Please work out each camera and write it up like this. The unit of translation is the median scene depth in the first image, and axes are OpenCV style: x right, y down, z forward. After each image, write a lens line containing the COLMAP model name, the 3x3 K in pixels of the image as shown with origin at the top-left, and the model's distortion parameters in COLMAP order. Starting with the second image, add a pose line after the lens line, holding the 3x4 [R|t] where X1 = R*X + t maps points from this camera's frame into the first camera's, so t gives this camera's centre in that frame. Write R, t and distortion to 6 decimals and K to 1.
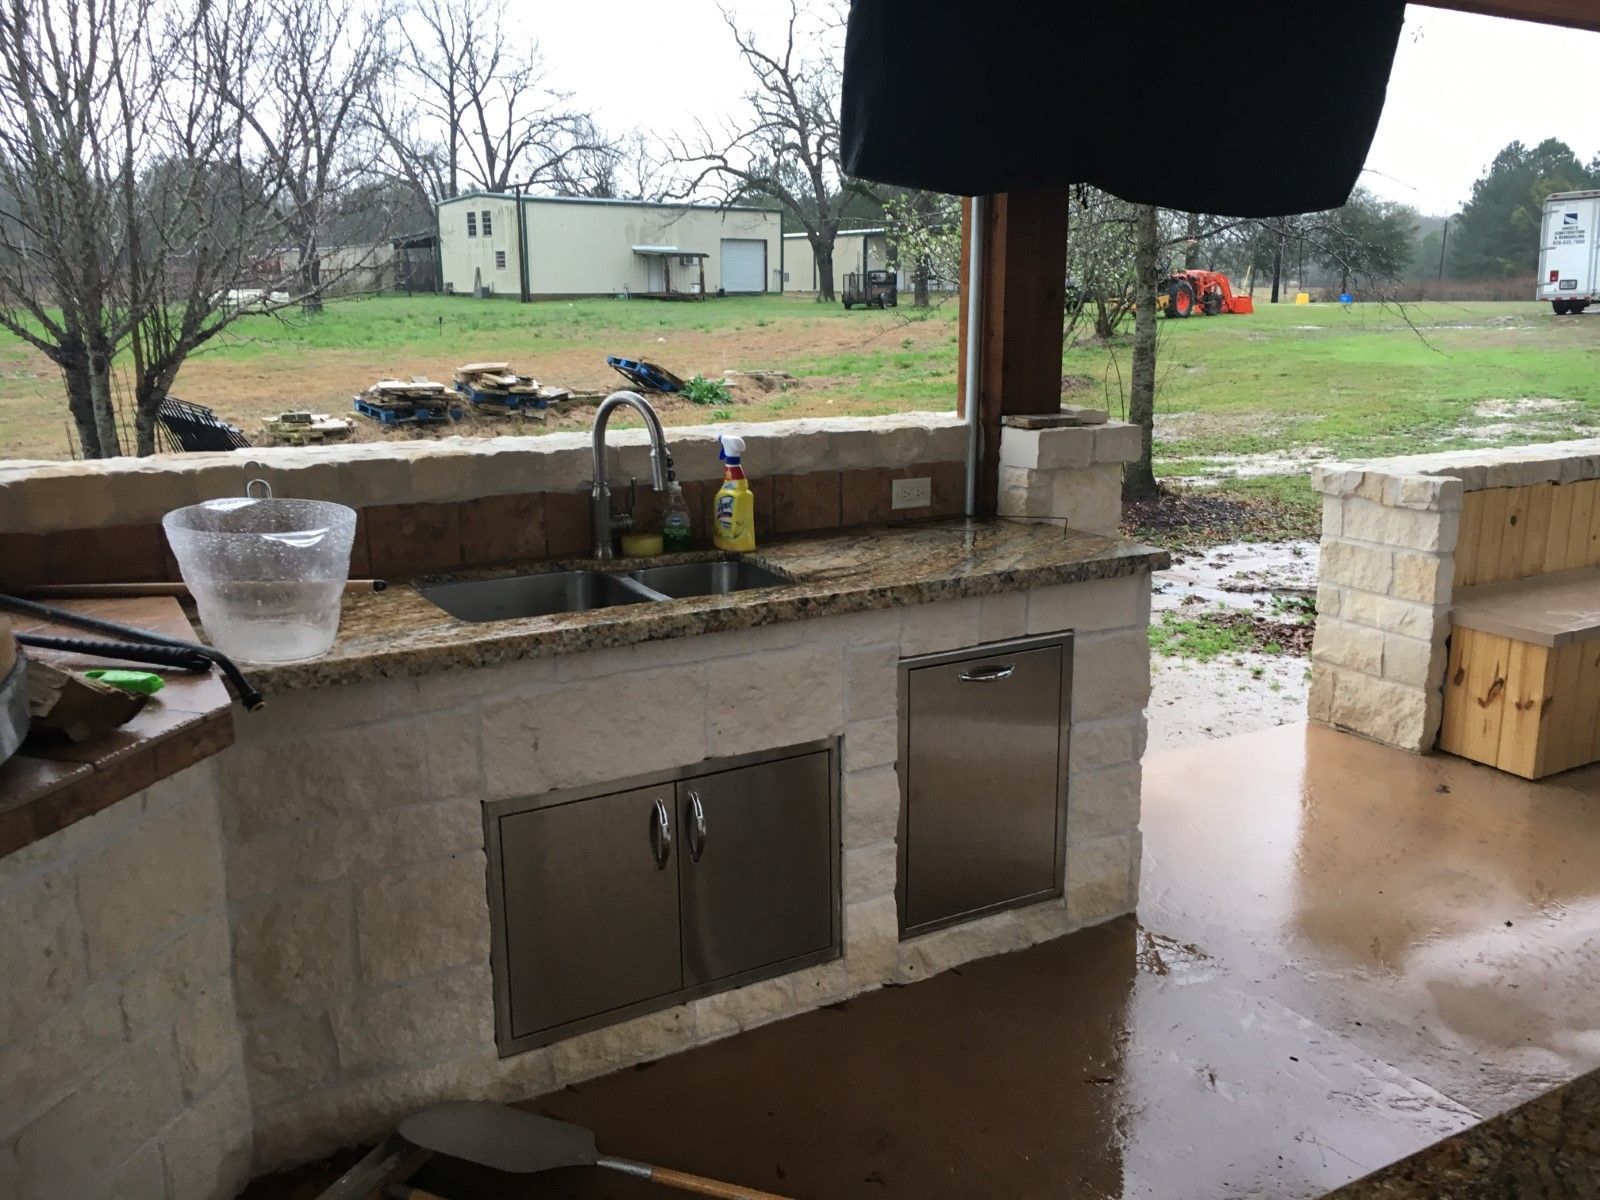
lens RADIAL K [[1352.1, 0, 797.5], [0, 1352.1, 610.8], [0, 0, 1]] dist [0.074556, -0.097347]
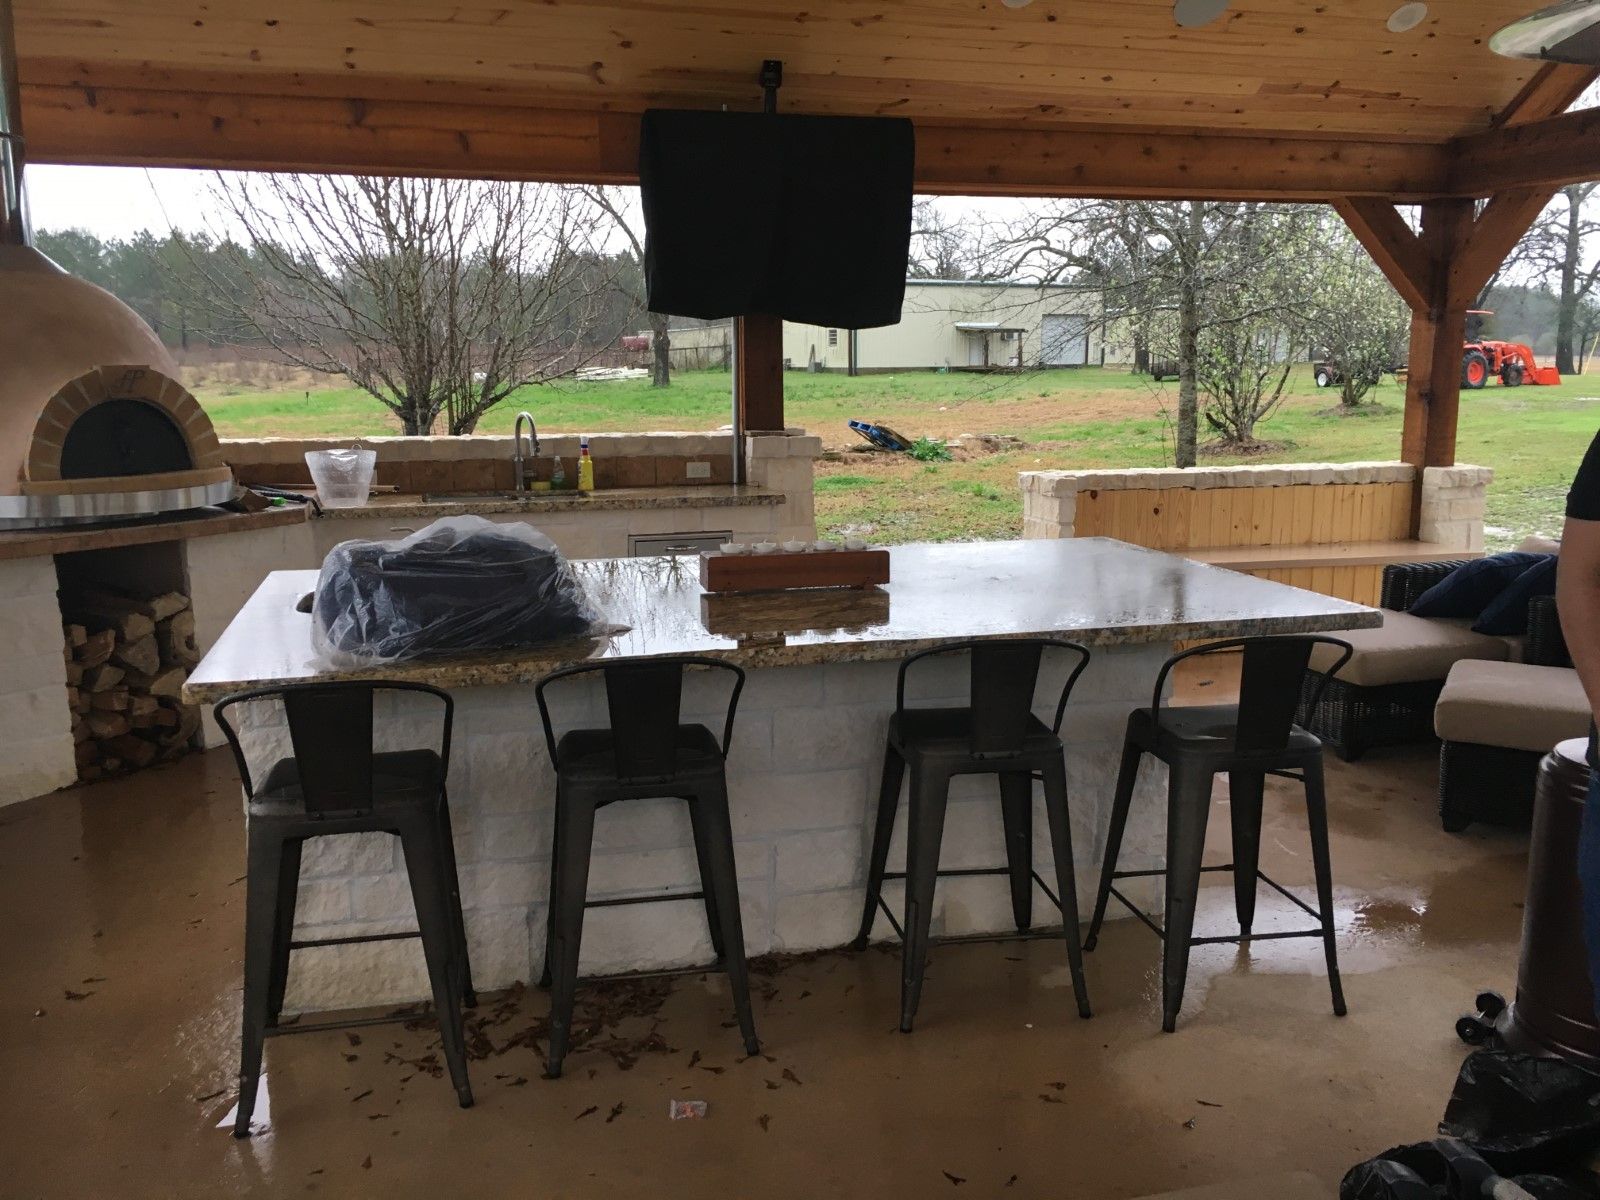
lens RADIAL K [[1352.1, 0, 798.9], [0, 1352.1, 602.1], [0, 0, 1]] dist [0.074556, -0.097347]
pose [[0.967219, 0.041284, -0.250566, 0.121458], [-0.055698, 0.997159, -0.050705, 0.032441], [0.247761, 0.062999, 0.966771, -0.138918]]
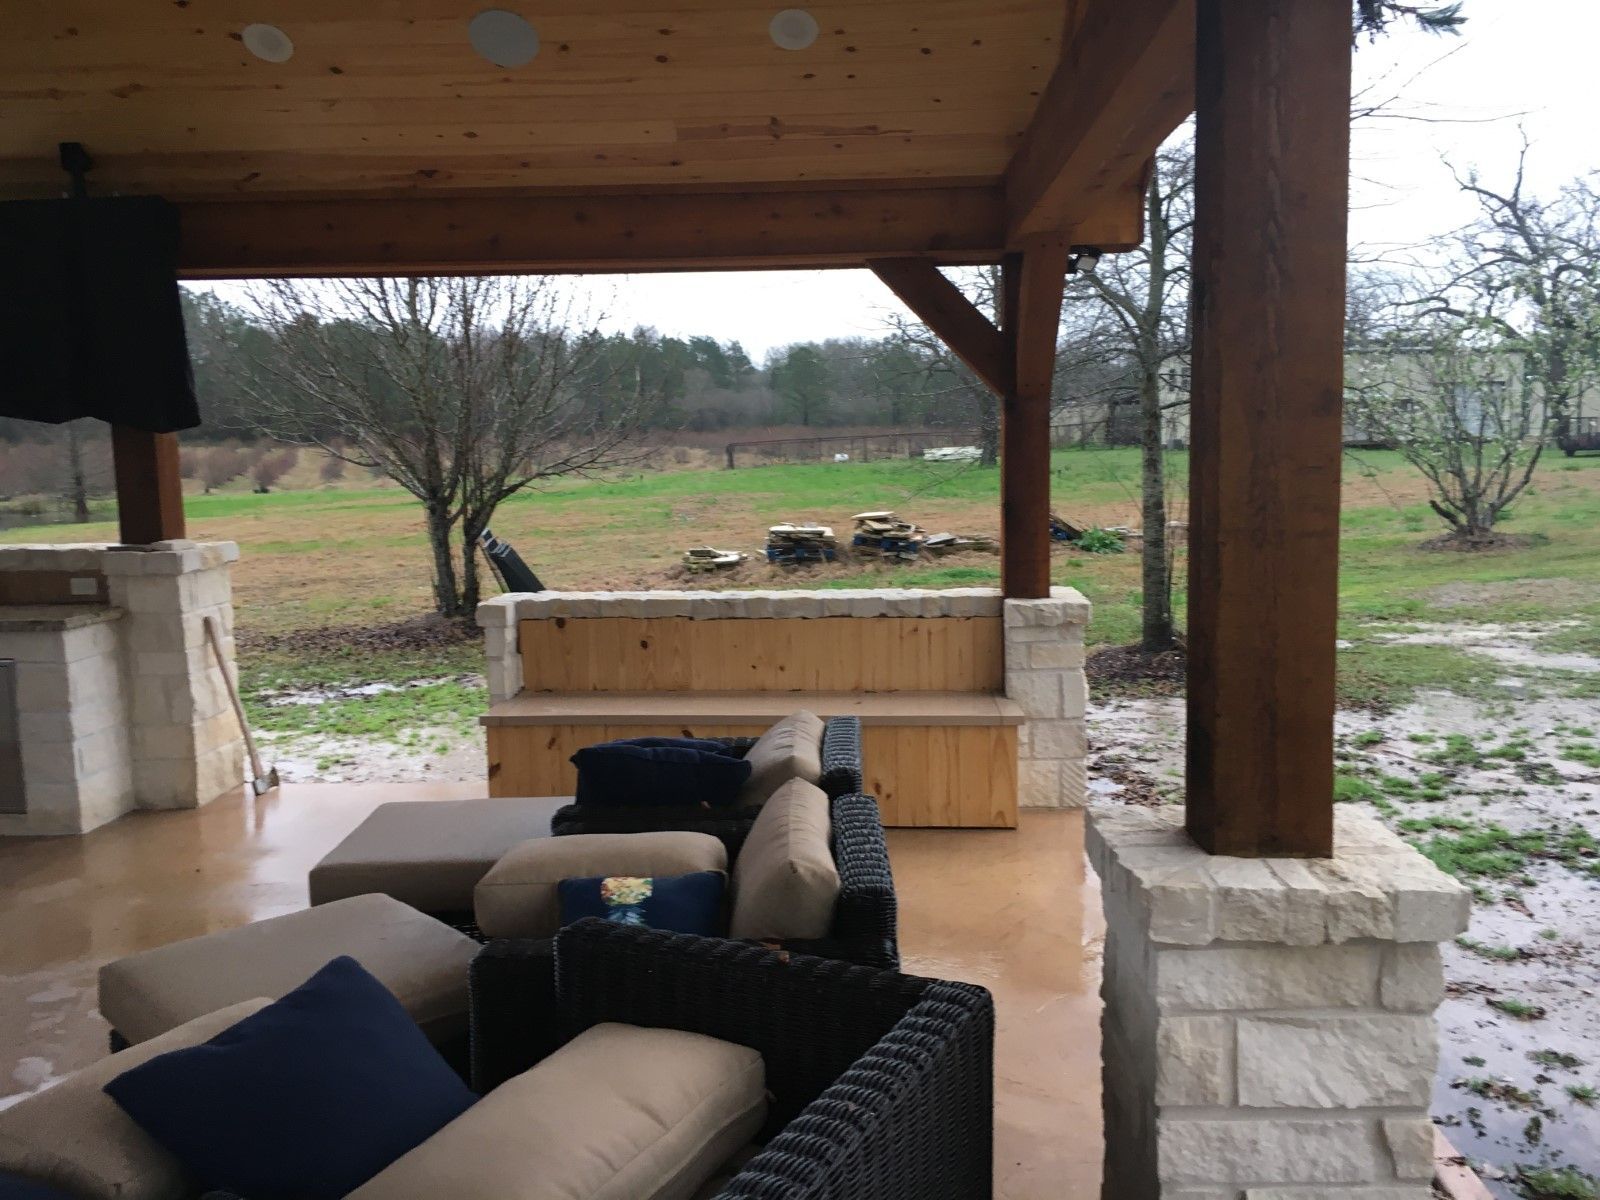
lens RADIAL K [[1352.1, 0, 802.3], [0, 1352.1, 604.5], [0, 0, 1]] dist [0.074556, -0.097347]
pose [[0.842189, 0.051431, -0.536724, 0.309915], [-0.110507, 0.990773, -0.078461, -0.004651], [0.527736, 0.125391, 0.840102, 0.000915]]
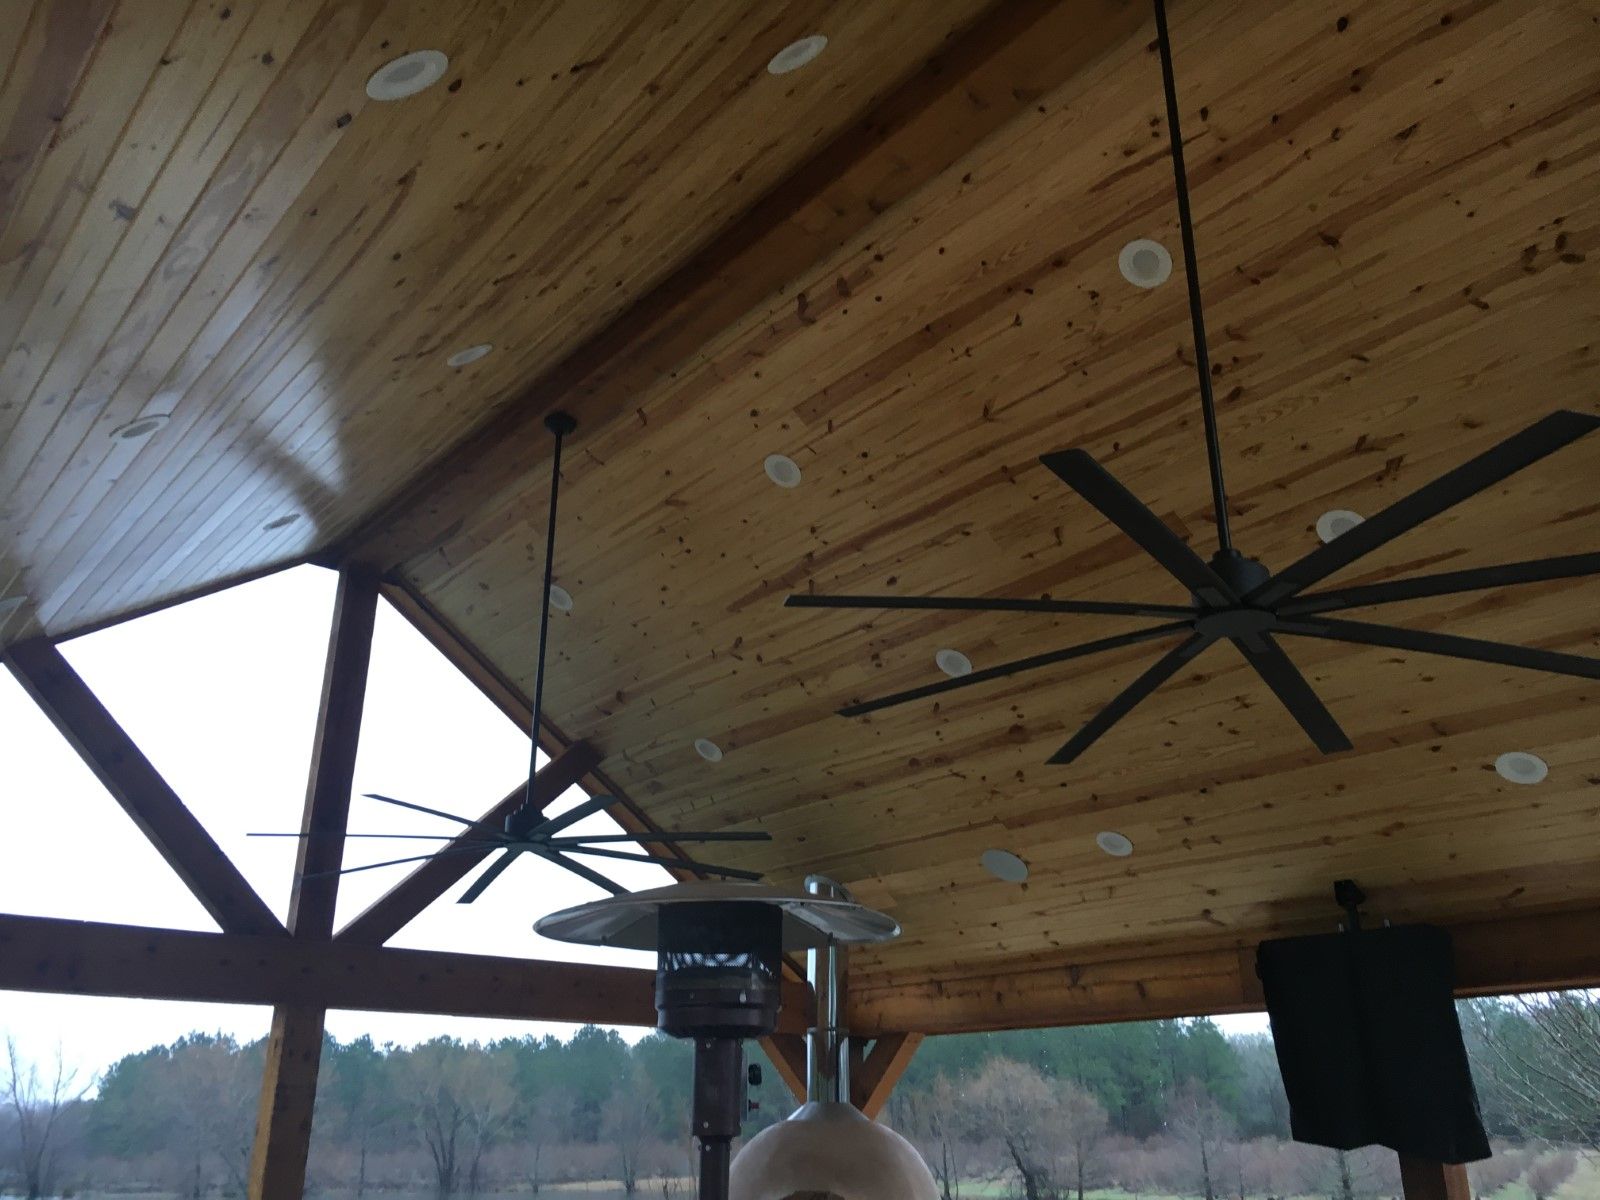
lens RADIAL K [[1352.1, 0, 807.7], [0, 1352.1, 592.8], [0, 0, 1]] dist [0.074556, -0.097347]
pose [[0.170968, -0.368645, -0.913712, 0.314577], [-0.232477, 0.886089, -0.401000, -0.008800], [0.957457, 0.280975, 0.065792, -0.008839]]
